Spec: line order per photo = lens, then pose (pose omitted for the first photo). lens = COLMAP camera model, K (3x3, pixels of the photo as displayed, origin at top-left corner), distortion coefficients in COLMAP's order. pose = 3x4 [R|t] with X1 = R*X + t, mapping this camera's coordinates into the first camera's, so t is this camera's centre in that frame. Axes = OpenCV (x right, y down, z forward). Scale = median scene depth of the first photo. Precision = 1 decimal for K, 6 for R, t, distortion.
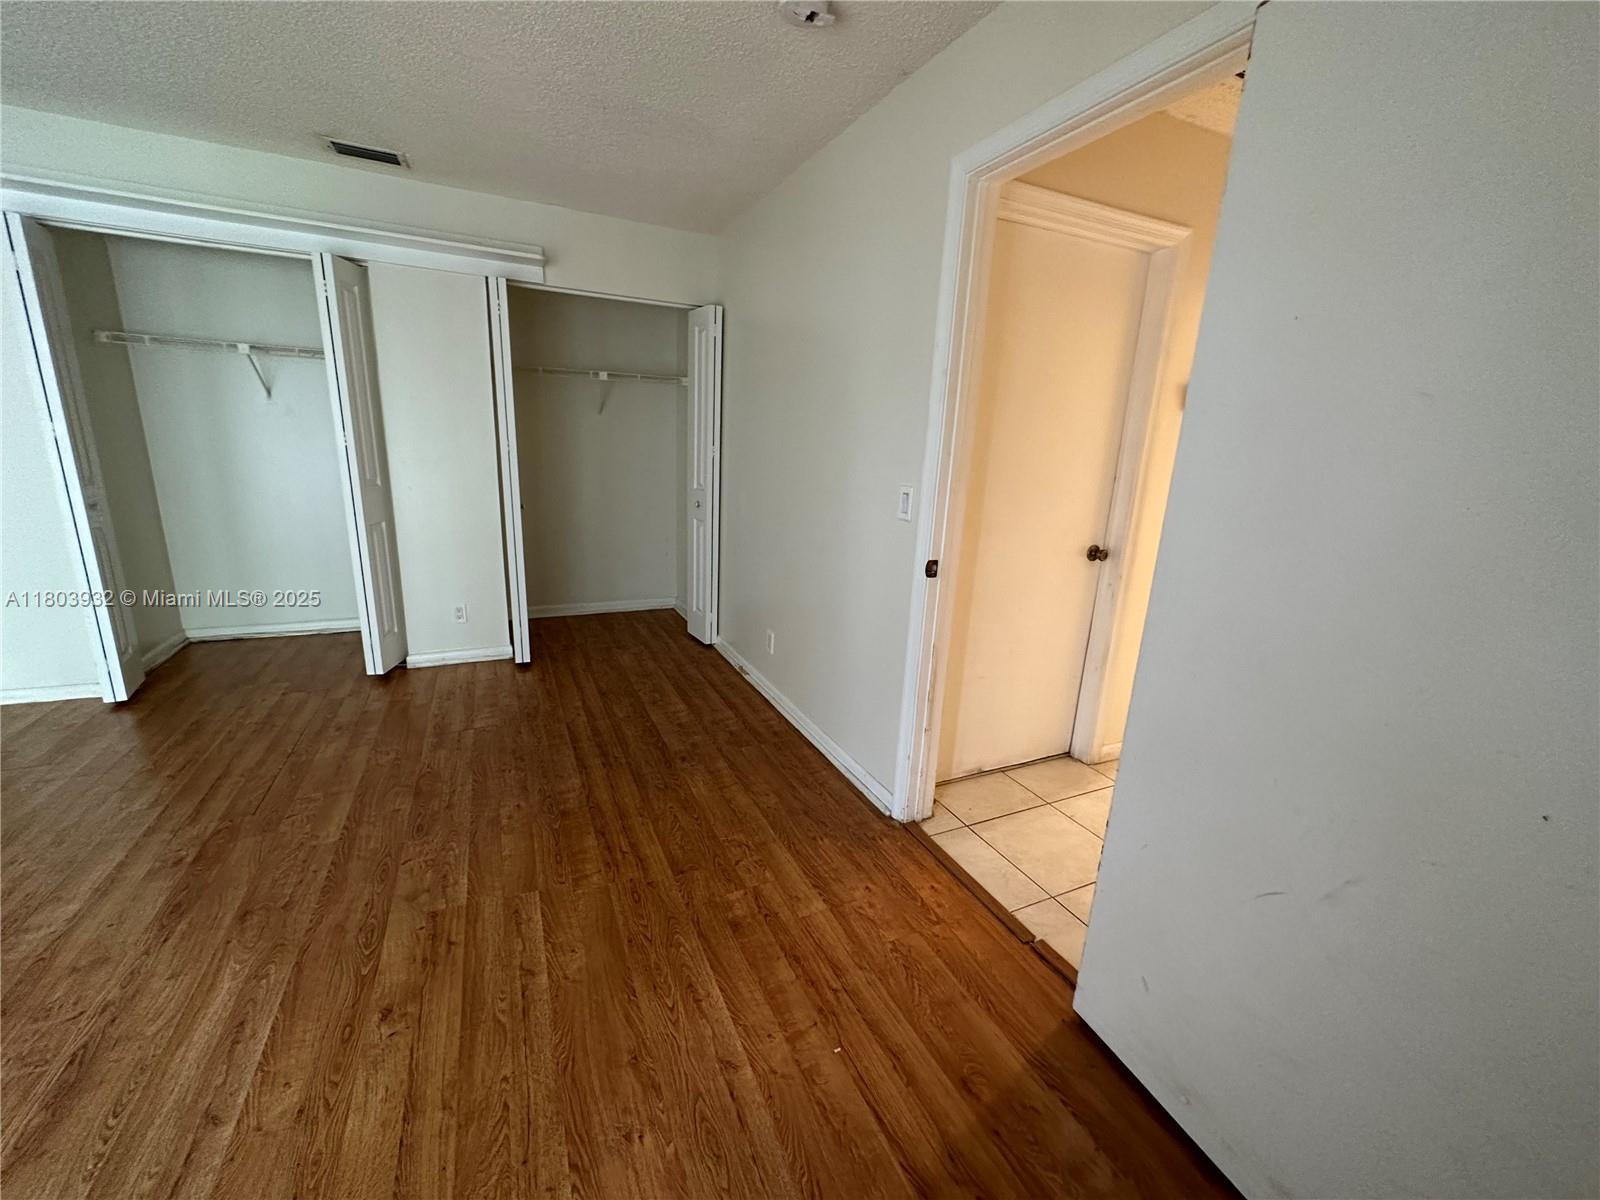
lens RADIAL K [[639.5, 0, 799.6], [0, 639.5, 600.2], [0, 0, 1]] dist [-0.003661, 0.000348]
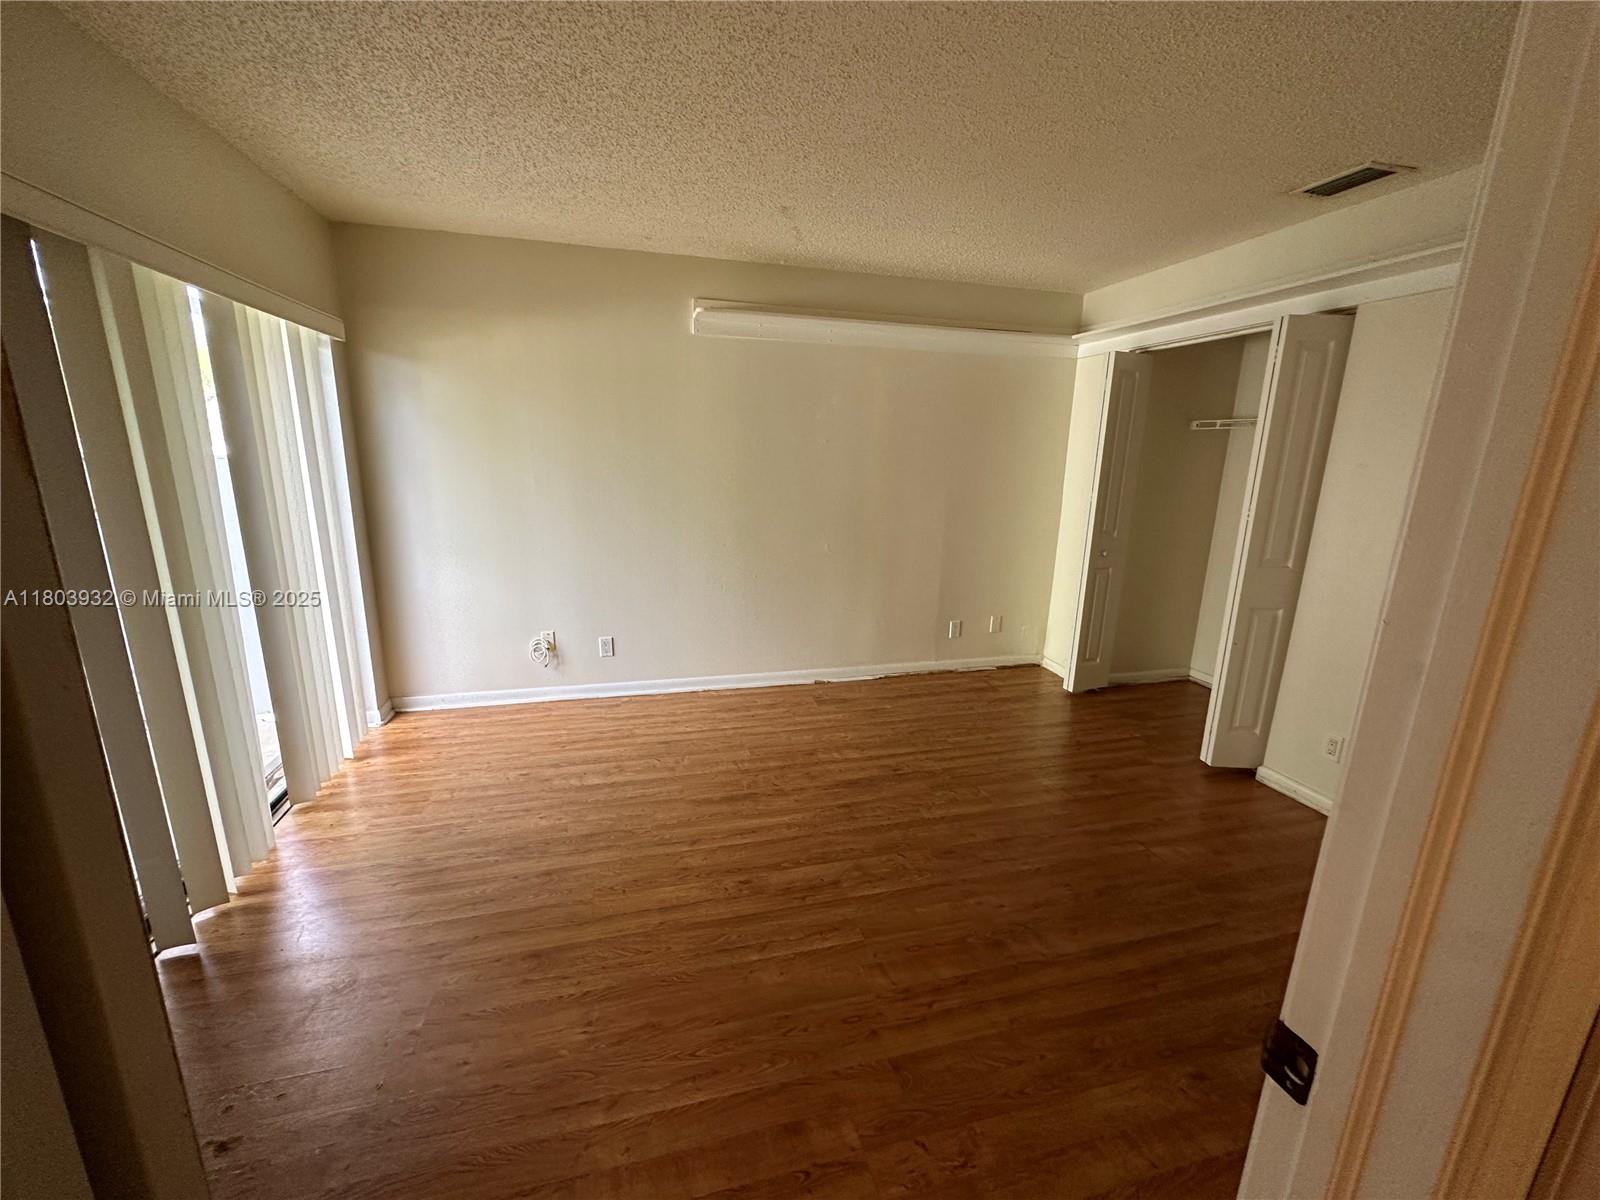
lens RADIAL K [[639.5, 0, 800.3], [0, 639.5, 602.0], [0, 0, 1]] dist [-0.003661, 0.000348]
pose [[-0.178284, 0.176149, -0.968084, 0.514928], [-0.269311, 0.937544, 0.220188, -0.258146], [0.946407, 0.299972, -0.119710, 0.860200]]
